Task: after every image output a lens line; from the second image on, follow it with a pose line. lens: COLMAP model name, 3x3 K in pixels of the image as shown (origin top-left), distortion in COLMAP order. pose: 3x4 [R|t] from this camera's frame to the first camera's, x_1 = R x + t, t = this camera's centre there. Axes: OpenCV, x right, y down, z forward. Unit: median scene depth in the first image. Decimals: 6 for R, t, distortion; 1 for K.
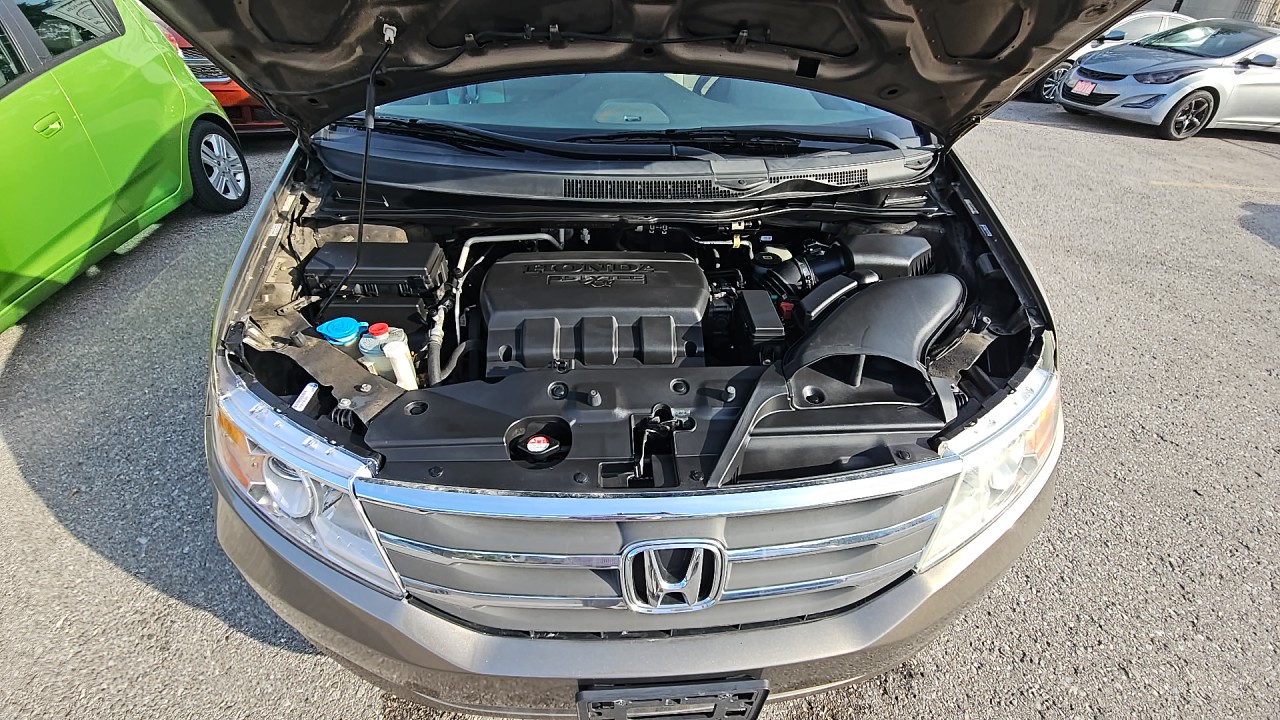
lens RADIAL K [[511.2, 0, 640.0], [0, 511.2, 360.0], [0, 0, 1]] dist [0.021495, -0.014276]
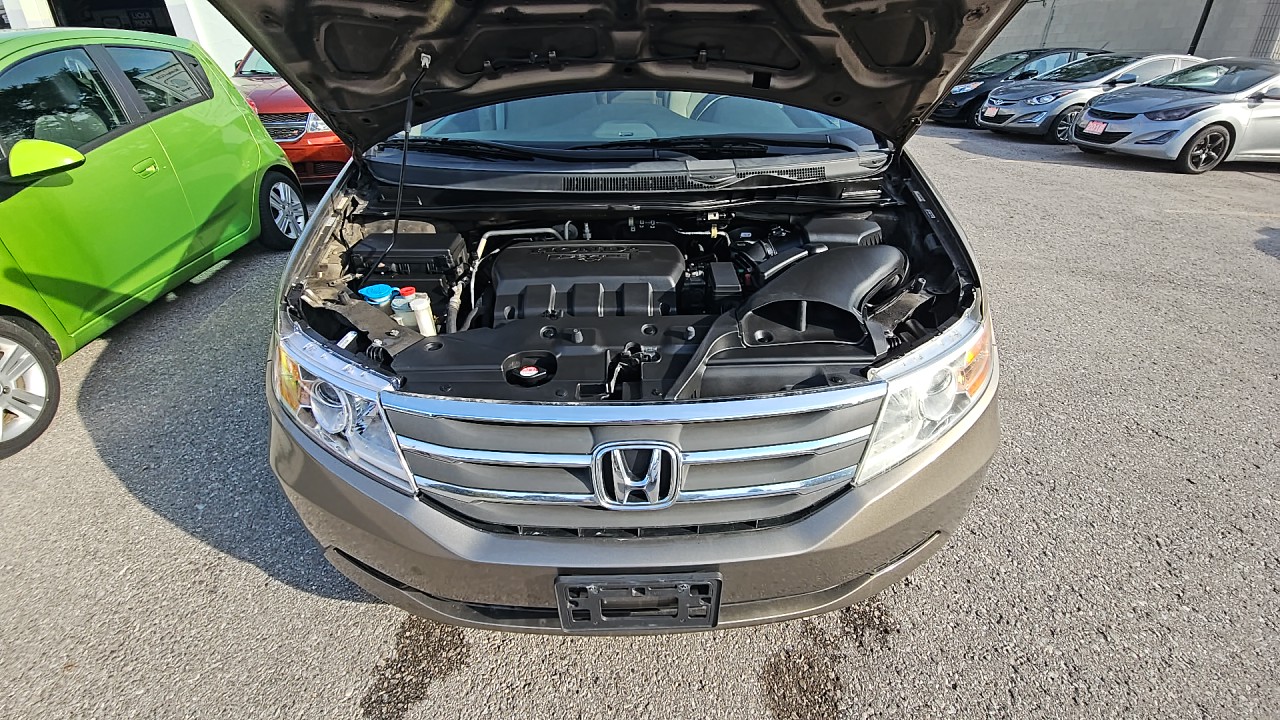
lens RADIAL K [[511.2, 0, 640.0], [0, 511.2, 360.0], [0, 0, 1]] dist [0.021495, -0.014276]
pose [[0.998172, -0.002999, -0.060358, 0.098466], [-0.002948, 0.995162, -0.098202, 0.184527], [0.060361, 0.098200, 0.993334, -0.139141]]
